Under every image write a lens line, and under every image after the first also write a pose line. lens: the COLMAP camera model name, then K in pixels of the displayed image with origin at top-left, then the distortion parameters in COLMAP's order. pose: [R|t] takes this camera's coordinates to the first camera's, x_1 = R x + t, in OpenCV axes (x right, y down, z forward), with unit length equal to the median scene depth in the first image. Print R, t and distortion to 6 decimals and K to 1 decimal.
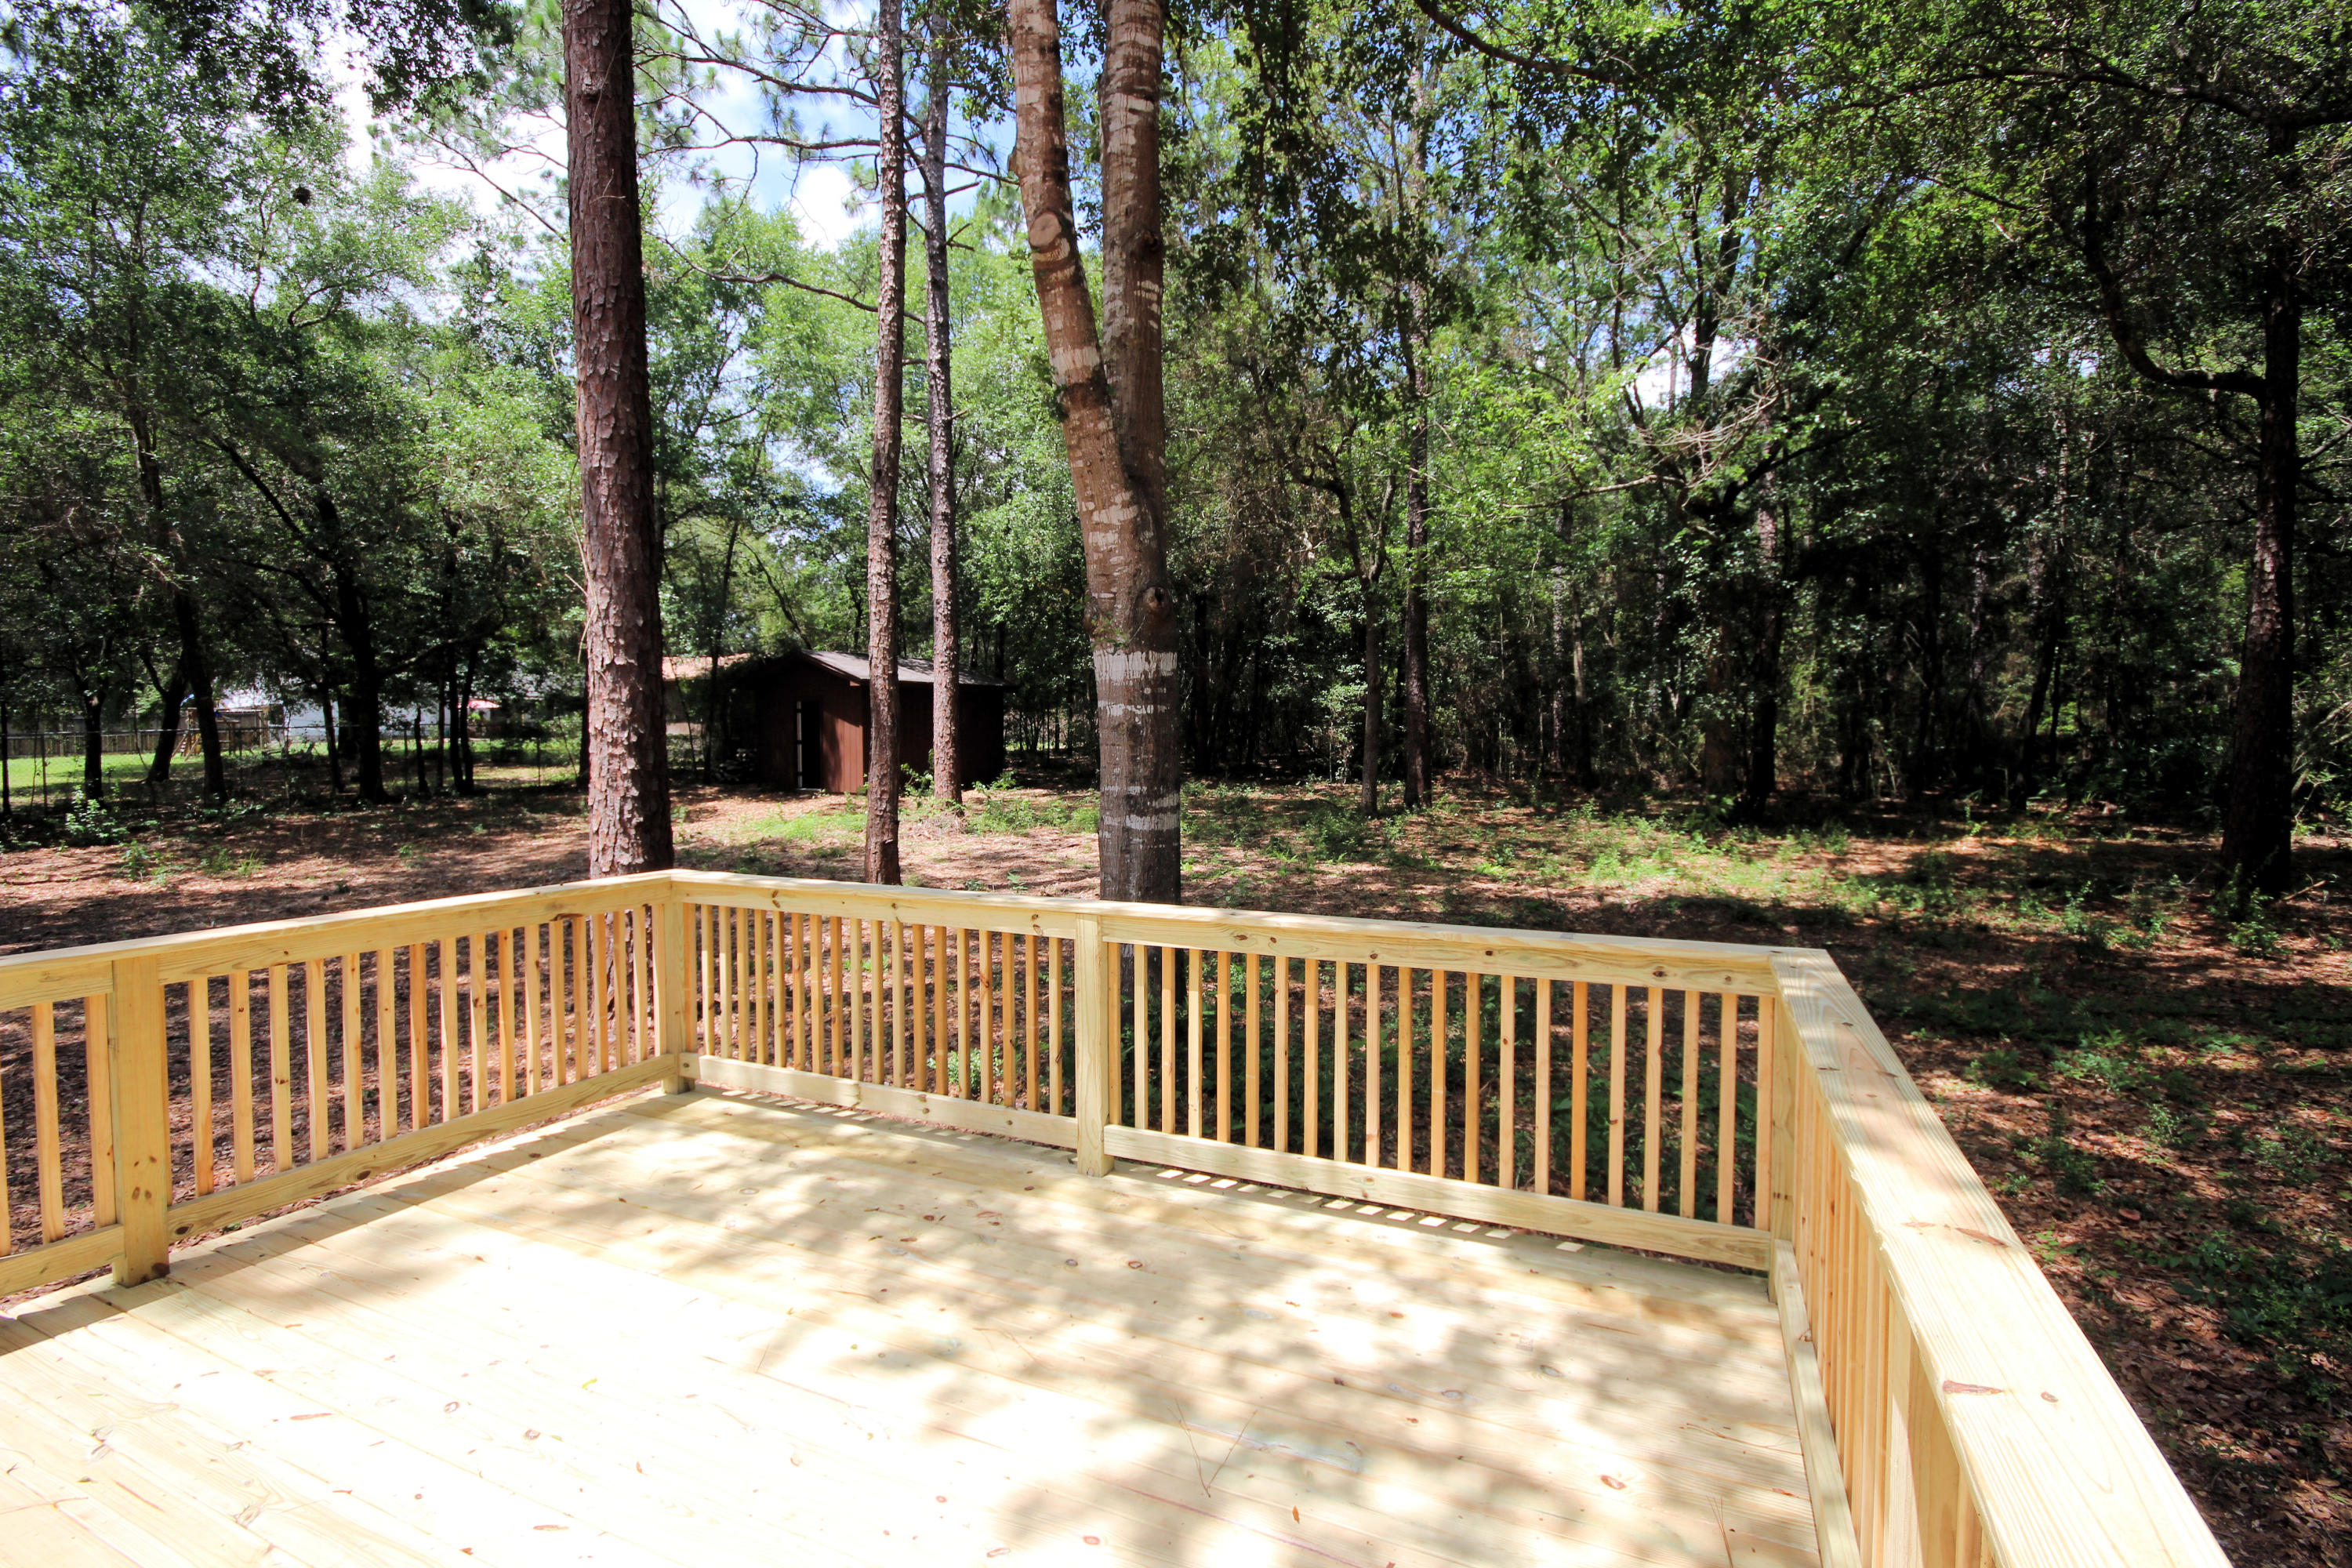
lens RADIAL K [[1095.7, 0, 1166.7], [0, 1095.7, 786.3], [0, 0, 1]] dist [-0.000741, -0.005375]
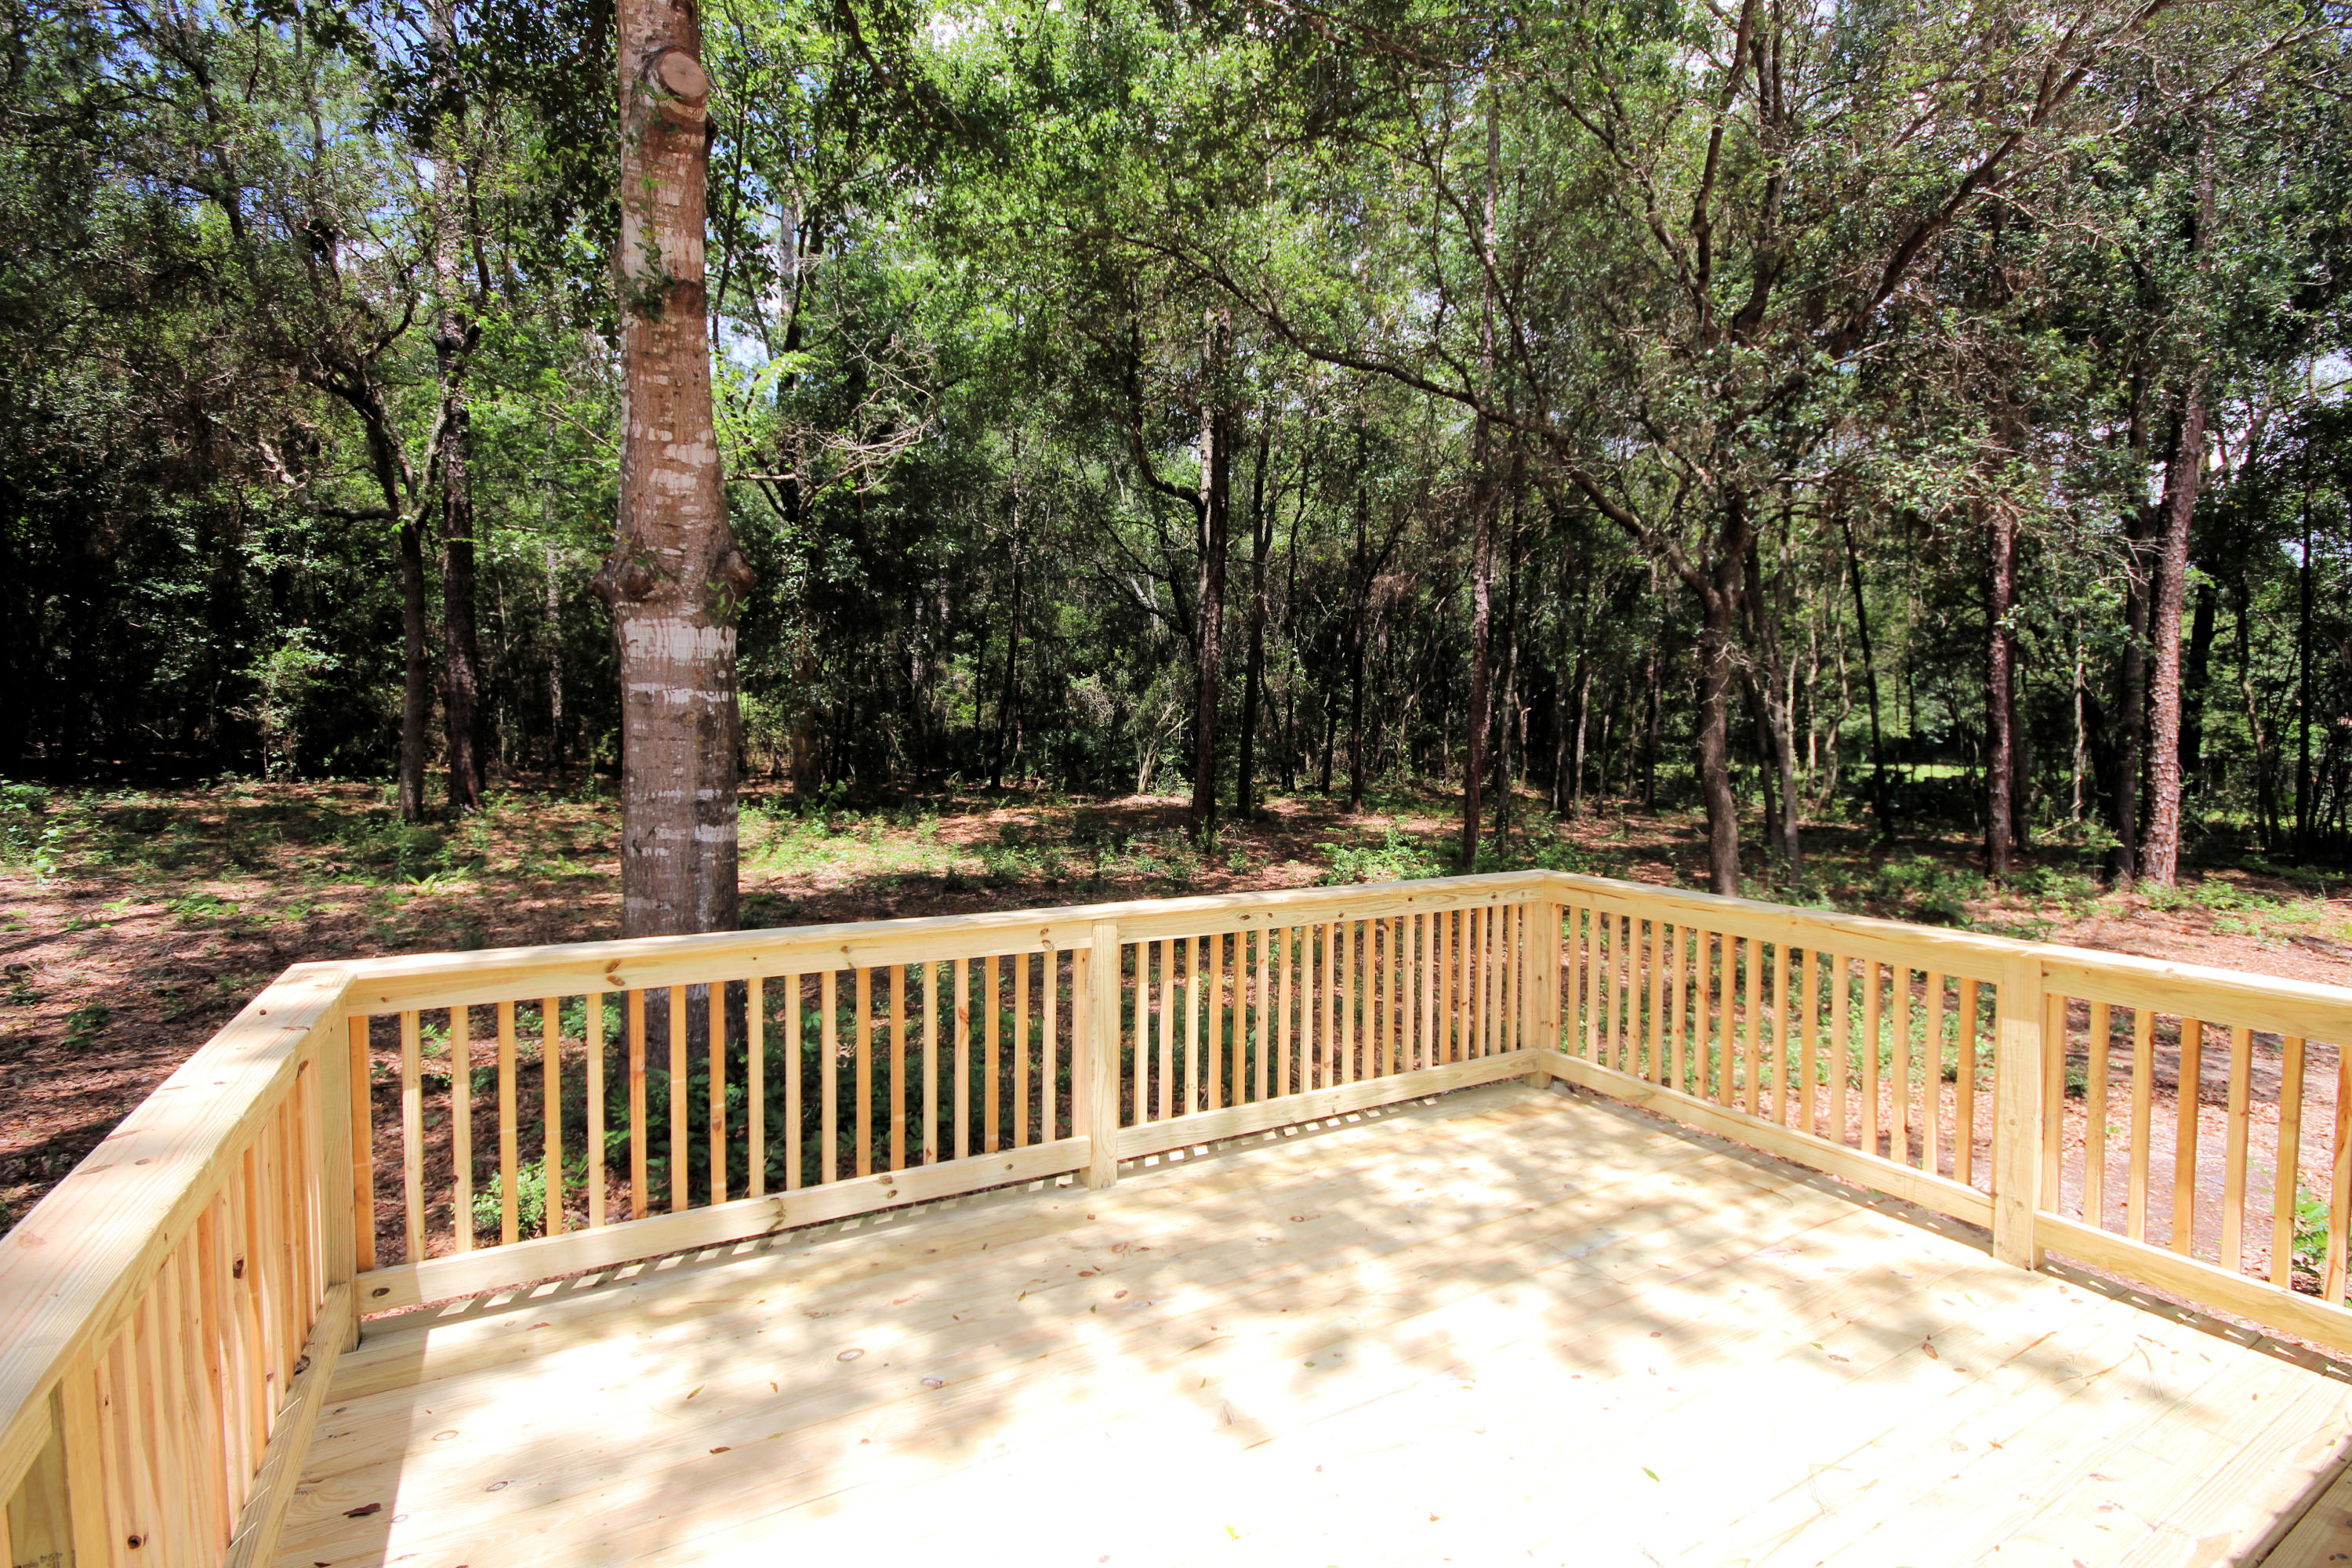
lens RADIAL K [[1095.7, 0, 1232.4], [0, 1095.7, 772.0], [0, 0, 1]] dist [-0.000741, -0.005375]
pose [[0.569704, -0.026493, 0.821423, -0.844945], [0.027675, 0.999532, 0.013044, -0.022577], [-0.821384, 0.015302, 0.570170, 0.375581]]
